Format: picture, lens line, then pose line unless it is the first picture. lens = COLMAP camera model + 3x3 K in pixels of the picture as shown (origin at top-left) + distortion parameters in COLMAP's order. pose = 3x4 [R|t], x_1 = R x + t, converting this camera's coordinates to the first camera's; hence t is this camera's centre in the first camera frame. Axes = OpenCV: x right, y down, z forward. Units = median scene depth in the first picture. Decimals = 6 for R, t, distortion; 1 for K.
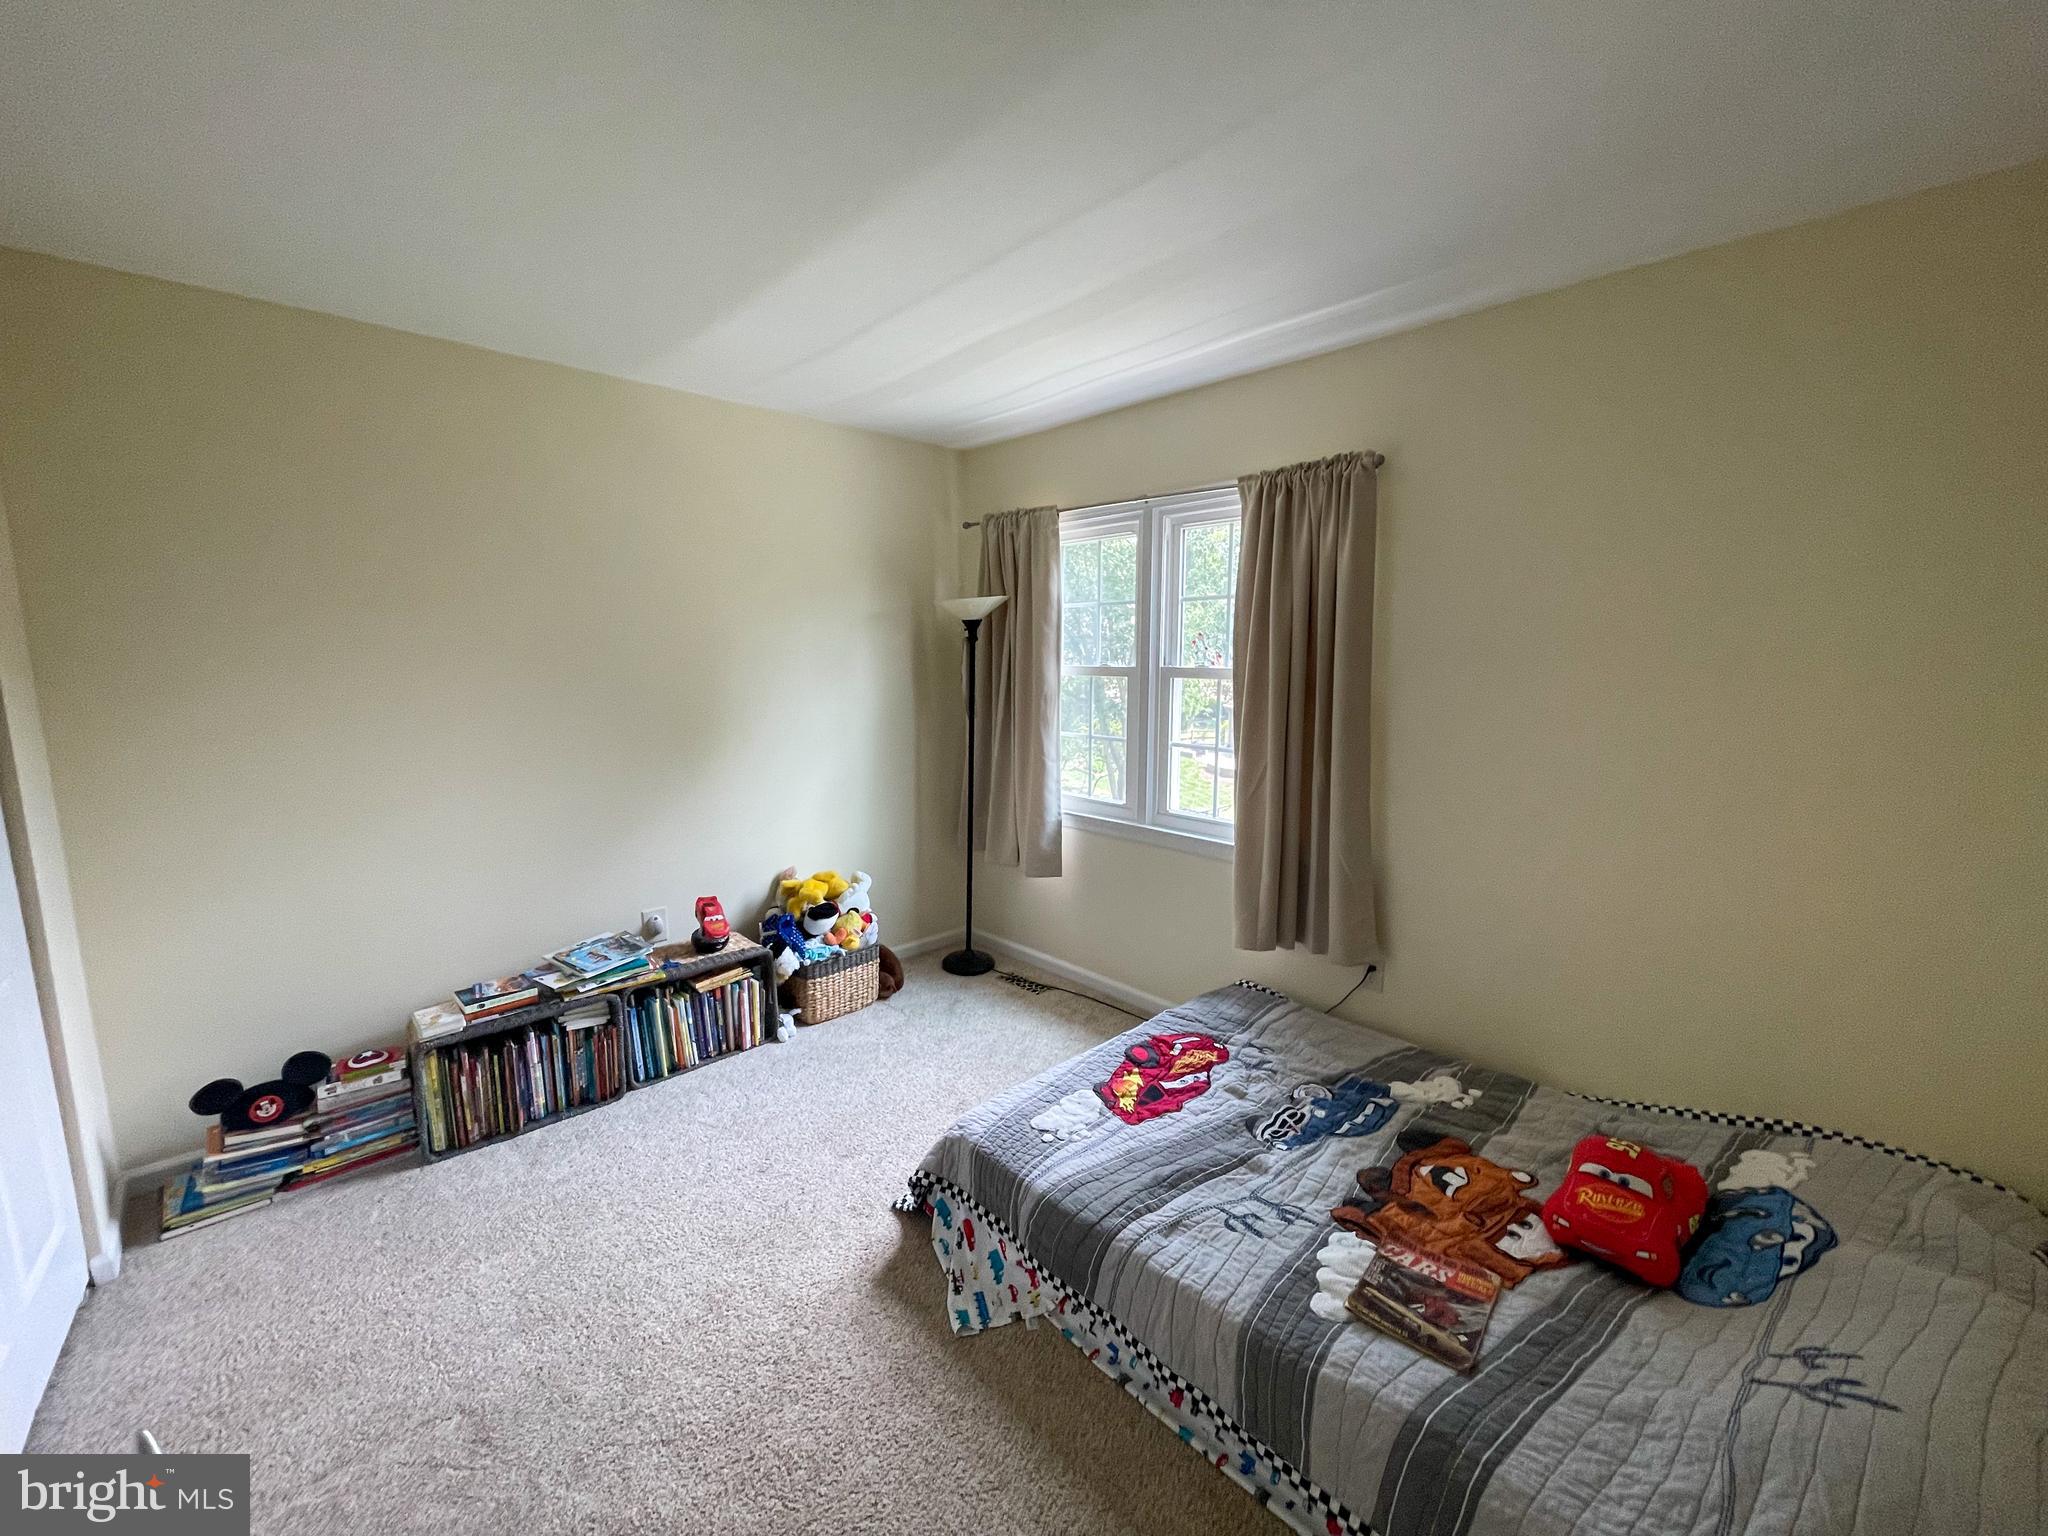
lens RADIAL K [[828.3, 0, 1019.1], [0, 828.3, 771.0], [0, 0, 1]] dist [0.001792, 0.000506]
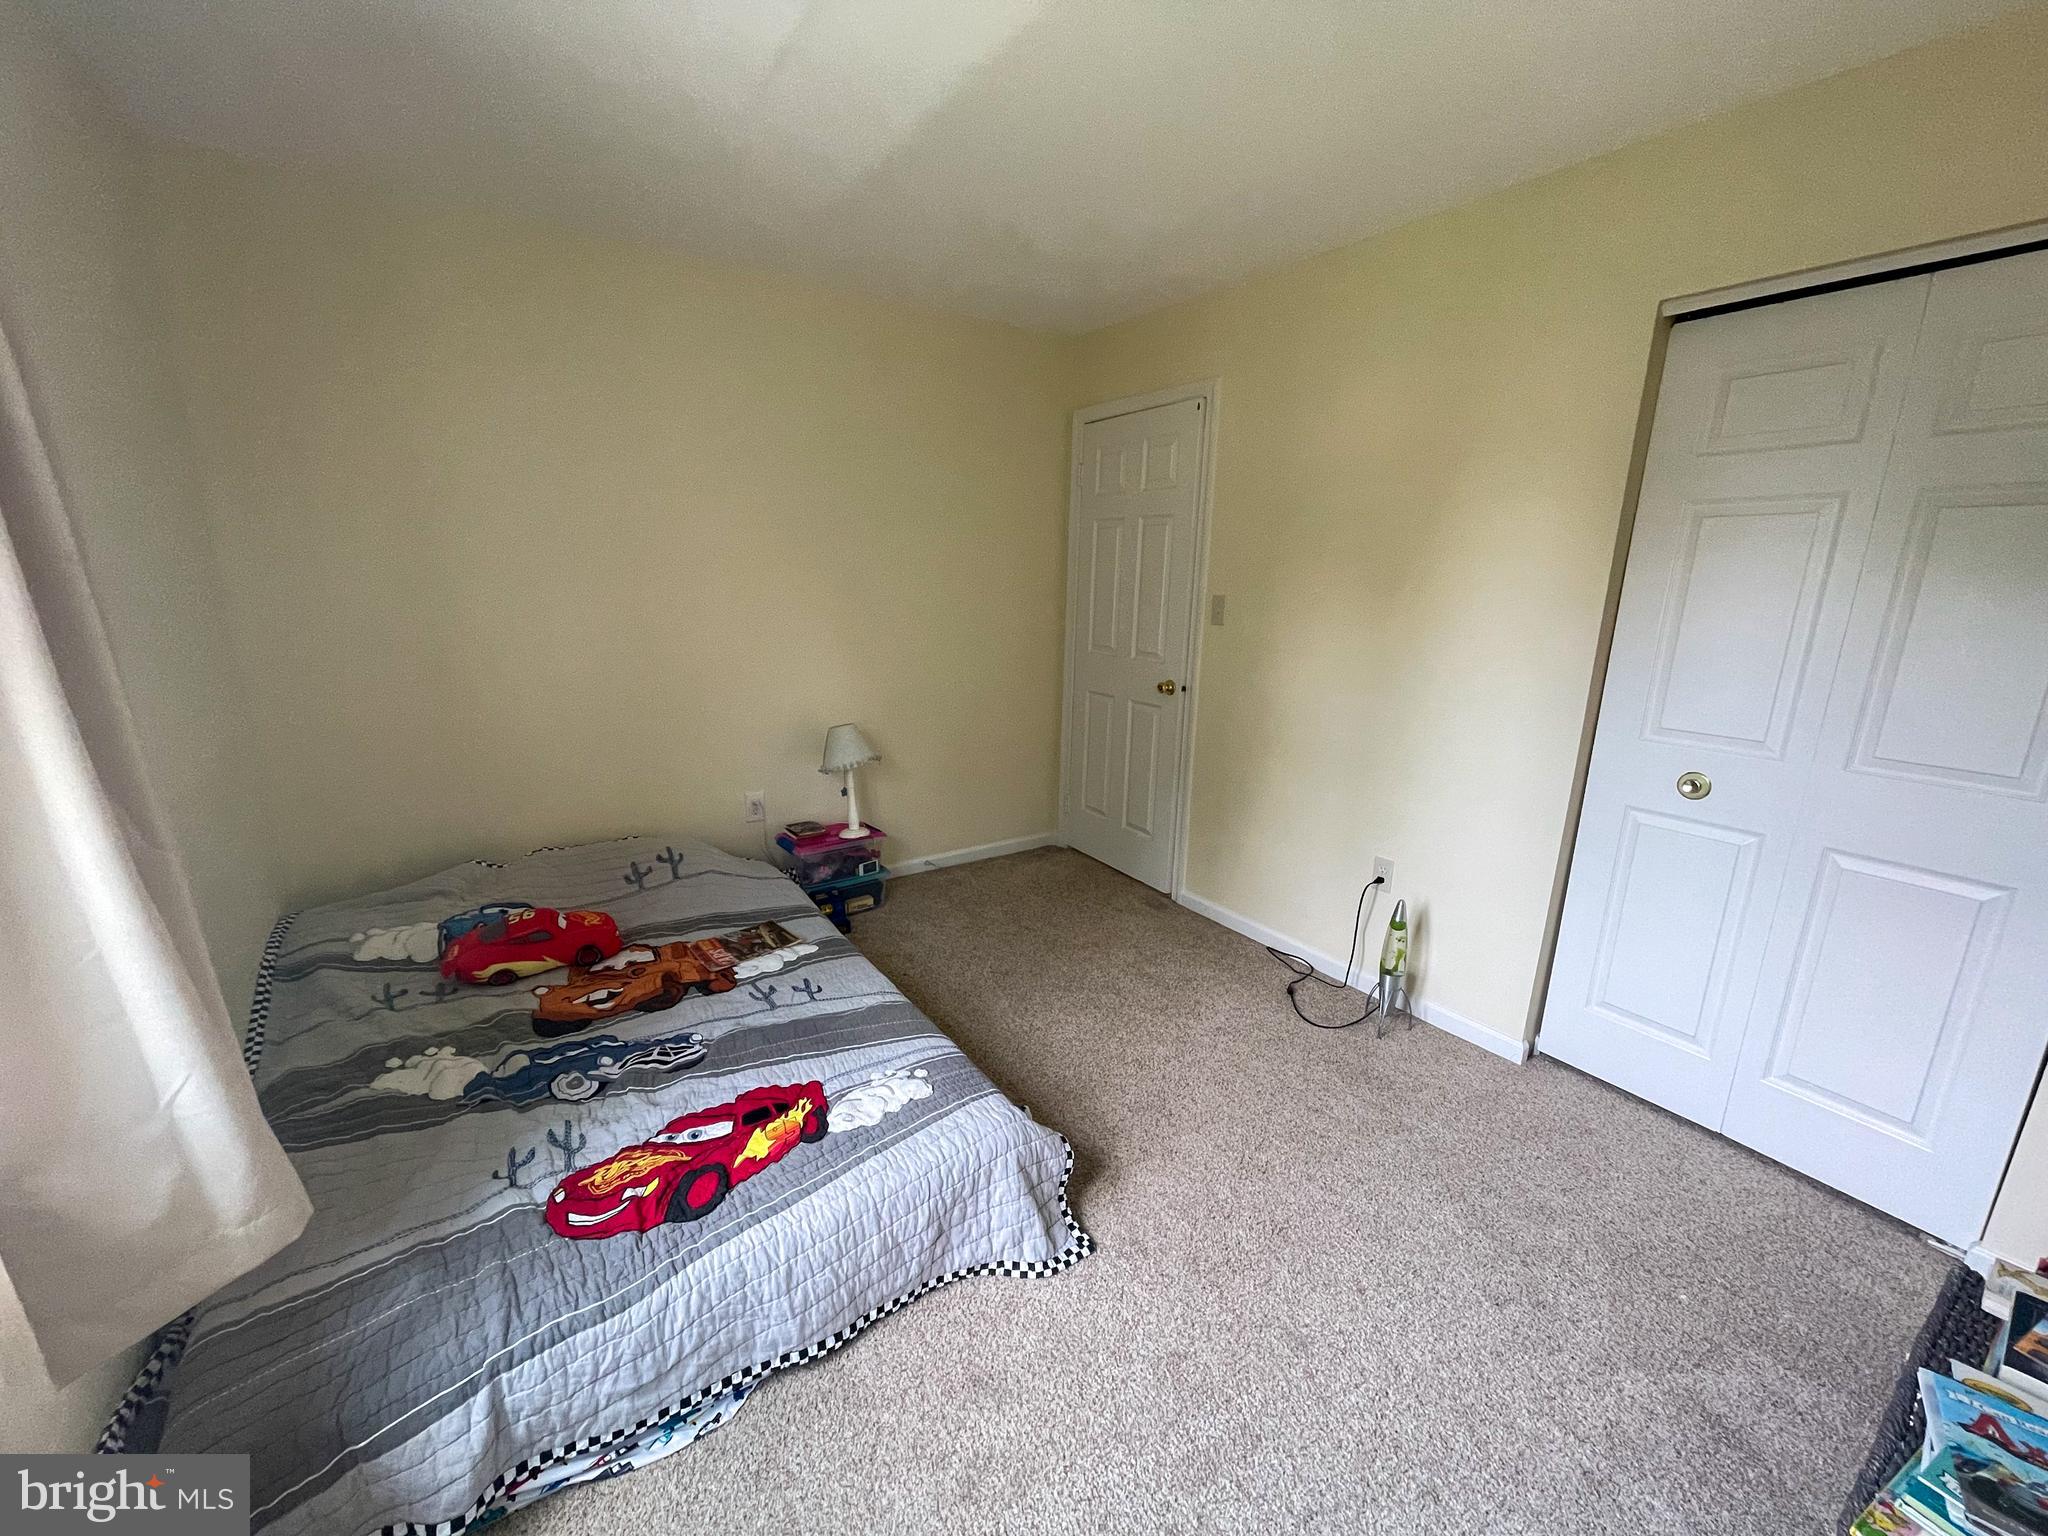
lens RADIAL K [[828.3, 0, 1019.1], [0, 828.3, 771.0], [0, 0, 1]] dist [0.001792, 0.000506]
pose [[-0.988741, -0.054793, 0.139245, -0.200108], [0.000216, 0.930024, 0.367500, -0.223897], [-0.149638, 0.363392, -0.919540, 1.863498]]
